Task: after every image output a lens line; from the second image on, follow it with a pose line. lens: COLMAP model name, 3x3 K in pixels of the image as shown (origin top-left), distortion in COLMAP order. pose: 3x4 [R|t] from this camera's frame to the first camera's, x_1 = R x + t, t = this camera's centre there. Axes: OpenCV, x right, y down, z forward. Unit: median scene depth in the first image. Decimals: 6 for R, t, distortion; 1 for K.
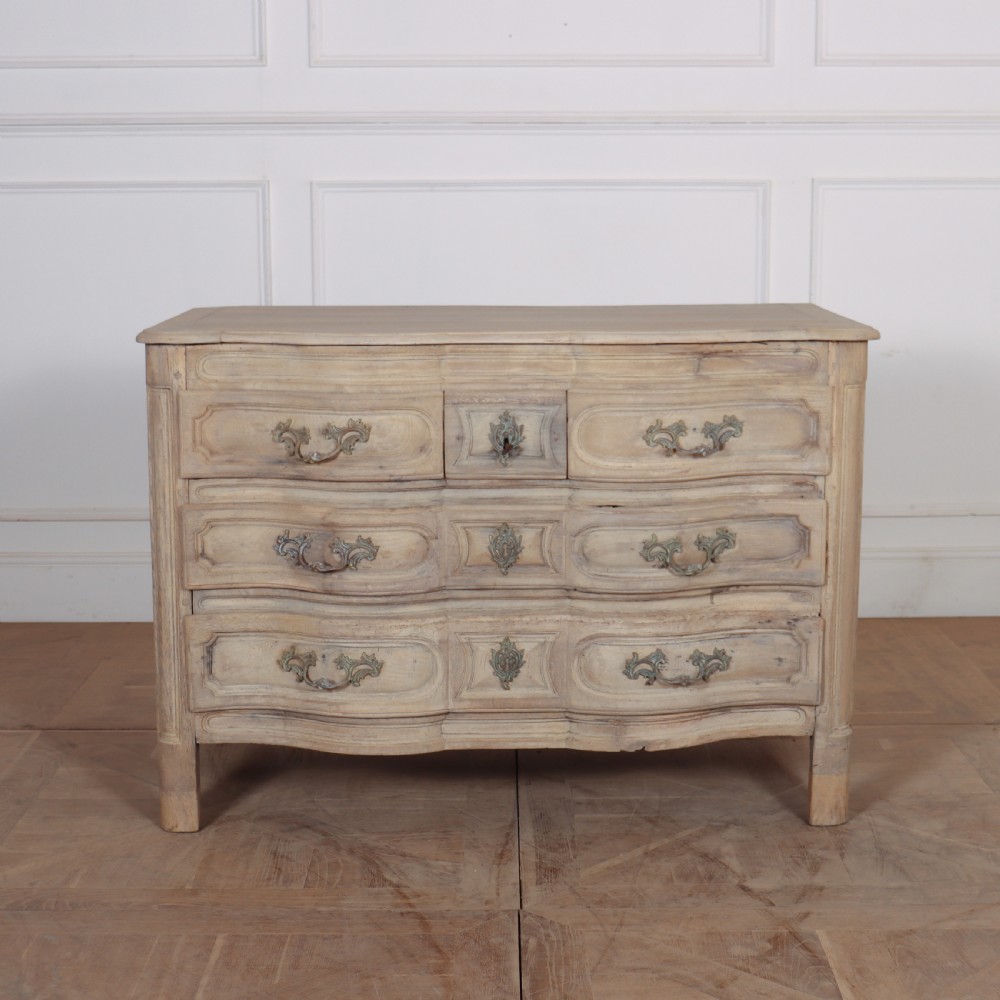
lens RADIAL K [[1875.4, 0, 503.9], [0, 1875.4, 569.6], [0, 0, 1]] dist [-0.105742, 0.031193]
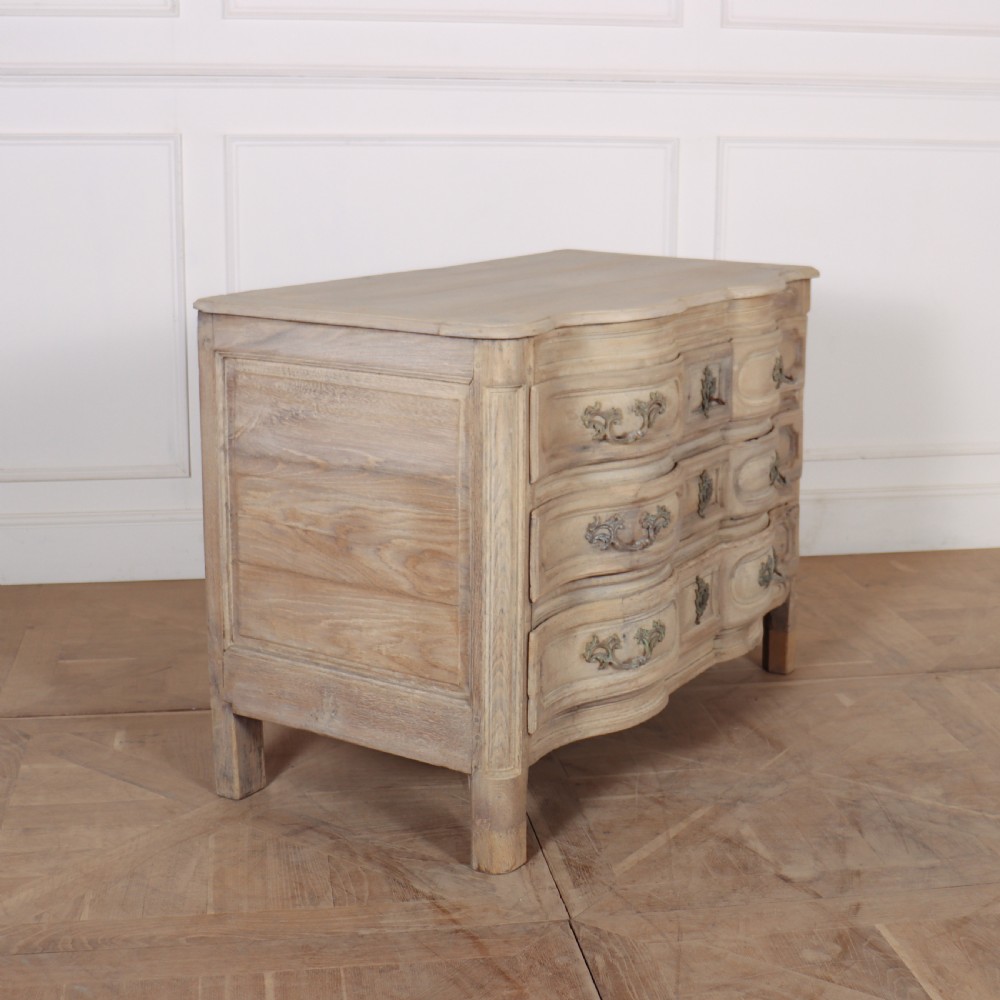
lens RADIAL K [[1657.5, 0, 533.1], [0, 1657.5, 539.3], [0, 0, 1]] dist [-0.077864, 0.009270]
pose [[0.526612, -0.205757, 0.824830, -0.835059], [0.160753, 0.976864, 0.141050, -0.134902], [-0.834769, 0.058315, 0.547504, 0.563180]]
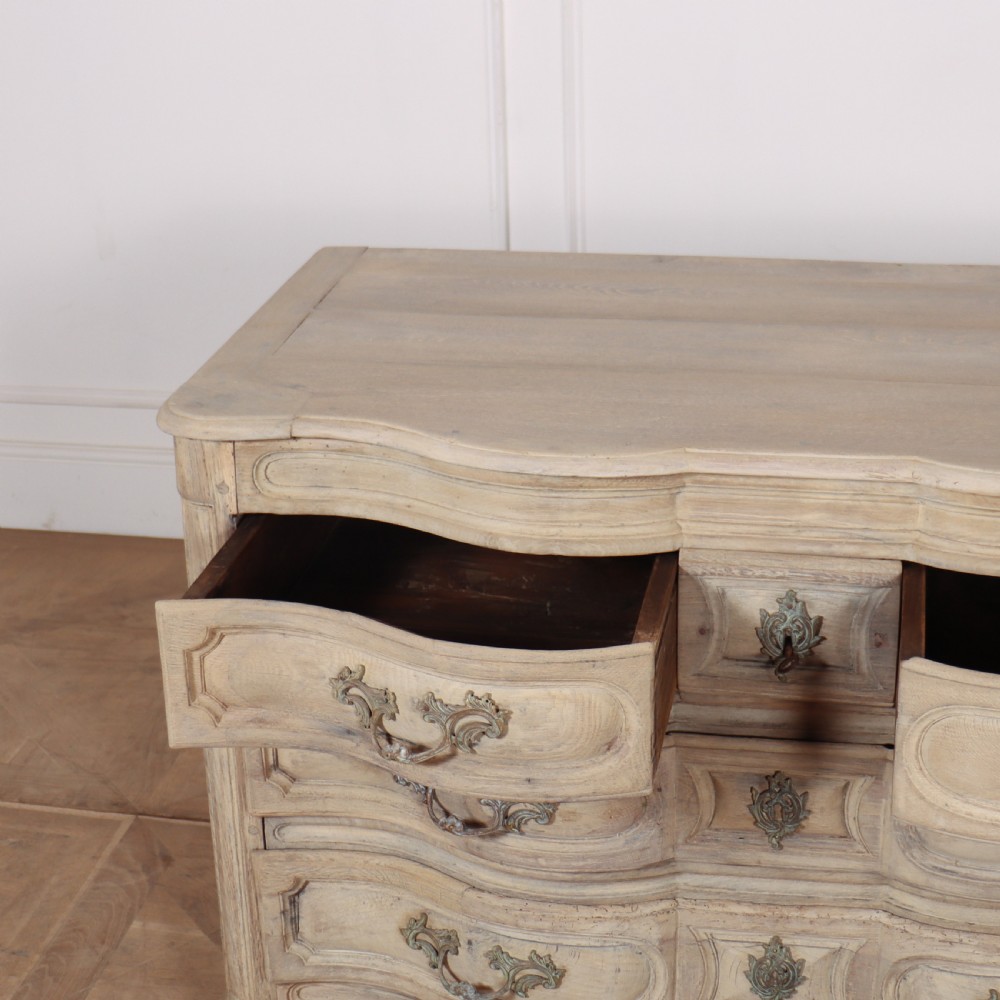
lens RADIAL K [[1921.2, 0, 500.0], [0, 1921.2, 500.0], [0, 0, 1]] dist [-0.180950, 0.169342]
pose [[0.979957, 0.054396, -0.191636, 0.023491], [-0.015304, 0.979710, 0.199835, -0.218044], [0.198618, -0.192897, 0.960907, 0.441410]]
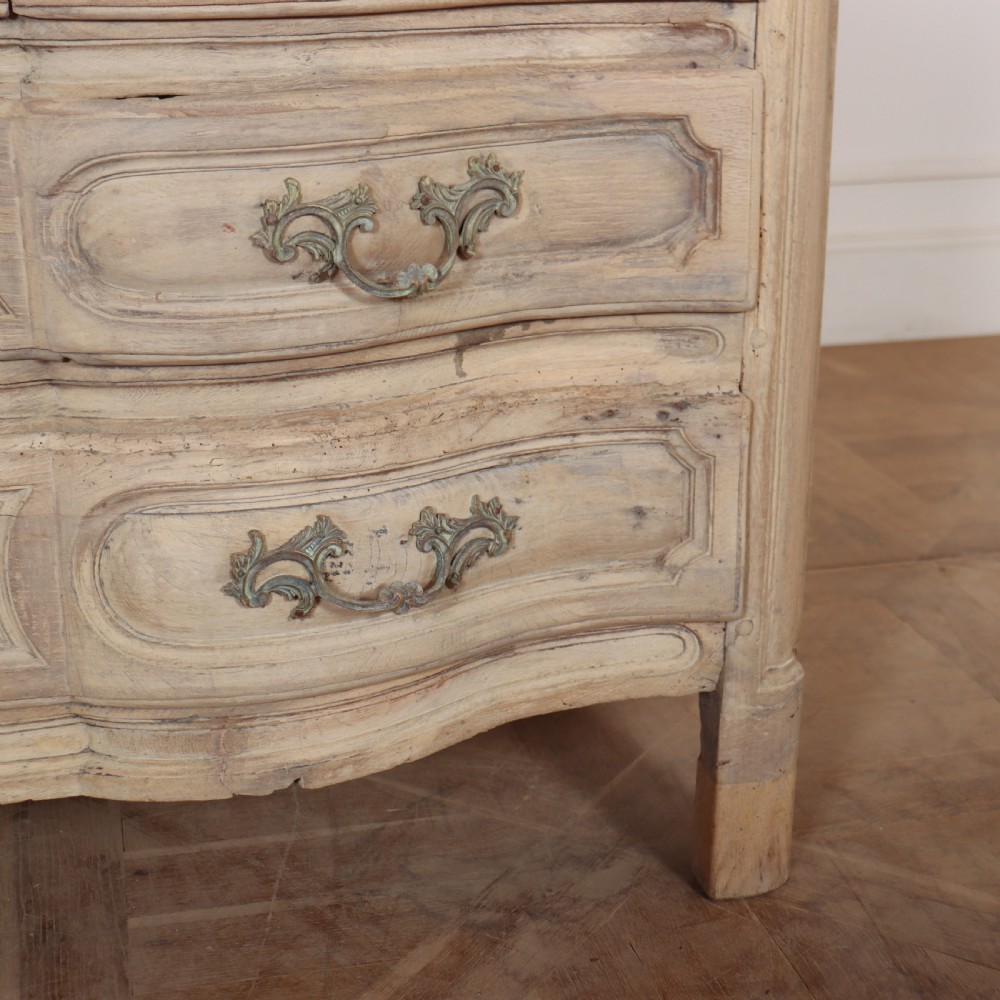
lens RADIAL K [[1727.7, 0, 463.2], [0, 1727.7, 547.7], [0, 0, 1]] dist [-0.097527, 0.104484]
pose [[0.977862, -0.076679, 0.194696, 0.045243], [0.048101, 0.987894, 0.147484, 0.002068], [-0.203648, -0.134854, 0.969712, 0.683686]]
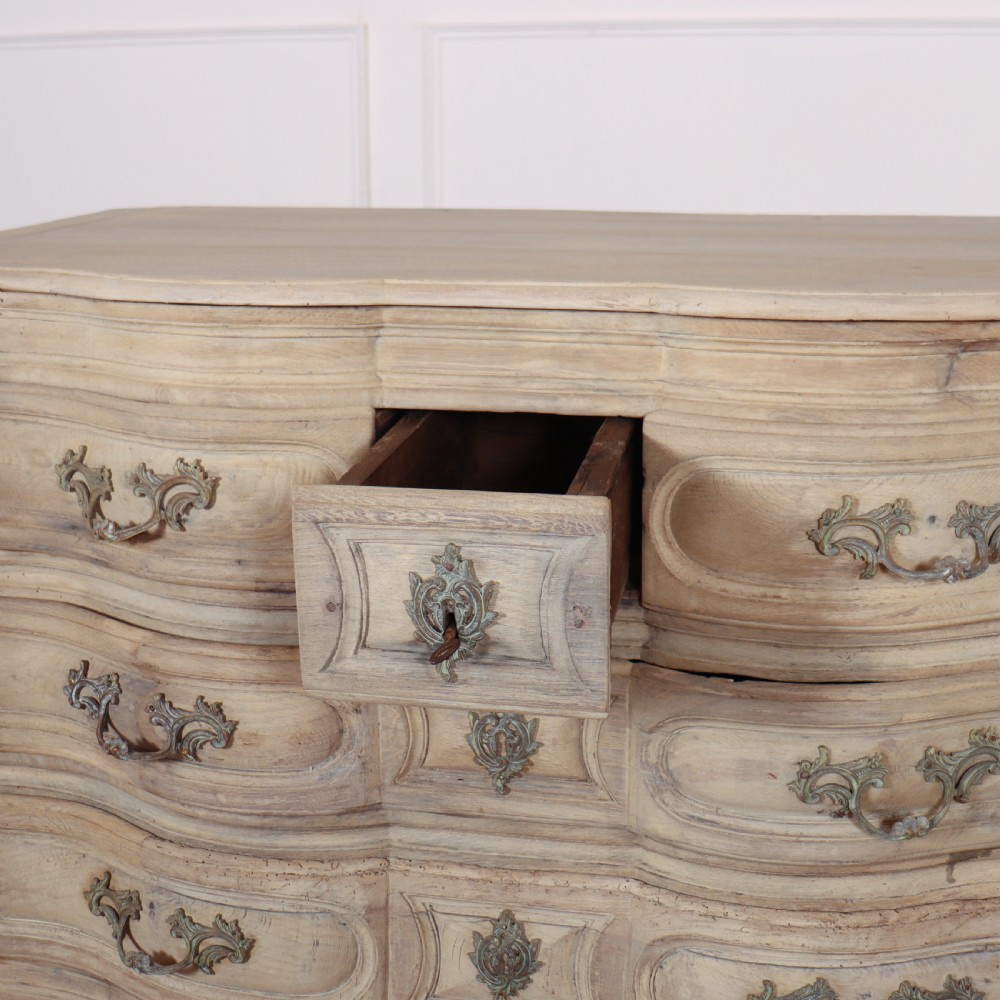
lens RADIAL K [[1588.1, 0, 417.0], [0, 1588.1, 456.6], [0, 0, 1]] dist [-0.194870, 0.201735]
pose [[0.967126, 0.050692, -0.249195, 0.074589], [-0.042879, 0.998406, 0.036688, -0.095858], [0.250658, -0.024797, 0.967758, 0.611934]]
